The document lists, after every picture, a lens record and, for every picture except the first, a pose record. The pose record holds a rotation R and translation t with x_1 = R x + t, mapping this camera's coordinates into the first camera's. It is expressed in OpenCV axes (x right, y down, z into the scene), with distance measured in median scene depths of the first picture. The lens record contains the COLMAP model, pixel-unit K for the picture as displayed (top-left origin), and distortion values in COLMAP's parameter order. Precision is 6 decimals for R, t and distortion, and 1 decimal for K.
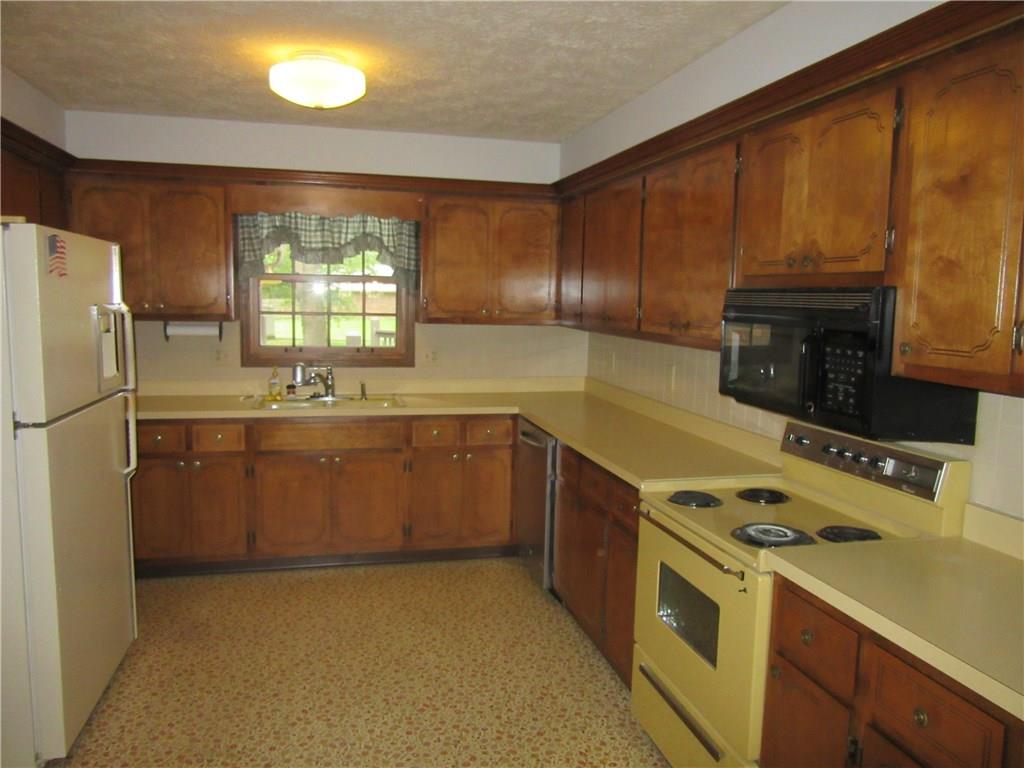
lens RADIAL K [[762.5, 0, 513.2], [0, 762.5, 382.8], [0, 0, 1]] dist [-0.031580, 0.010017]
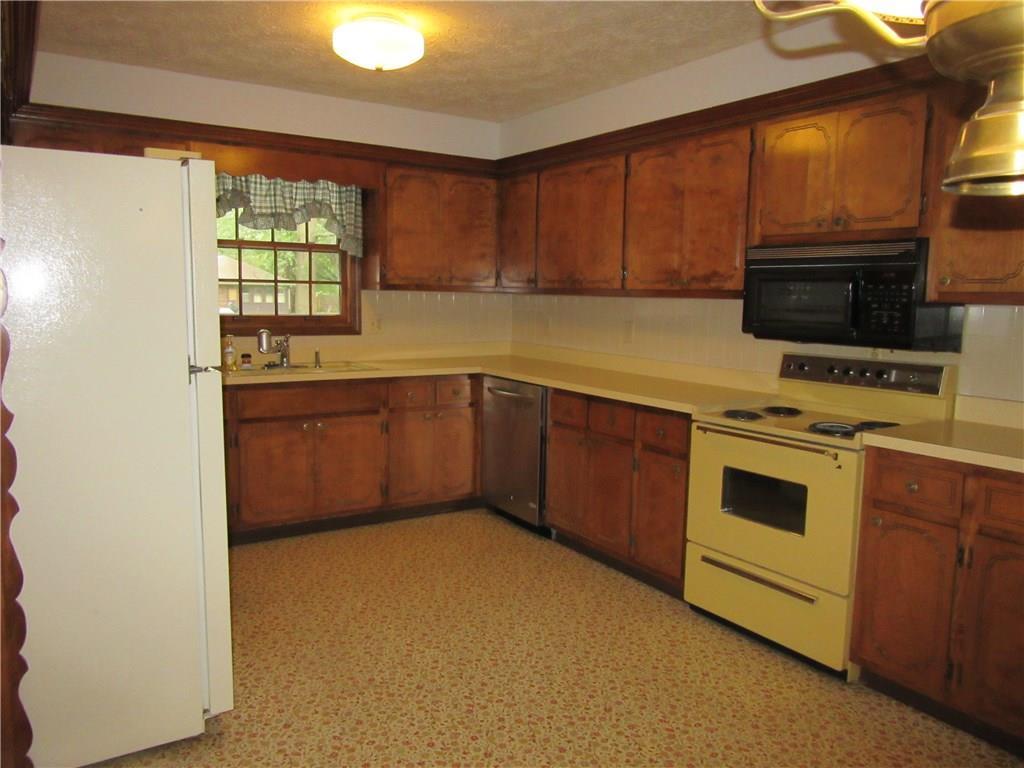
lens RADIAL K [[762.5, 0, 510.6], [0, 762.5, 383.0], [0, 0, 1]] dist [-0.031580, 0.010017]
pose [[0.944372, -0.043252, 0.326022, -0.301692], [0.039731, 0.999058, 0.017456, 0.037518], [-0.326470, -0.003532, 0.945201, -0.027138]]
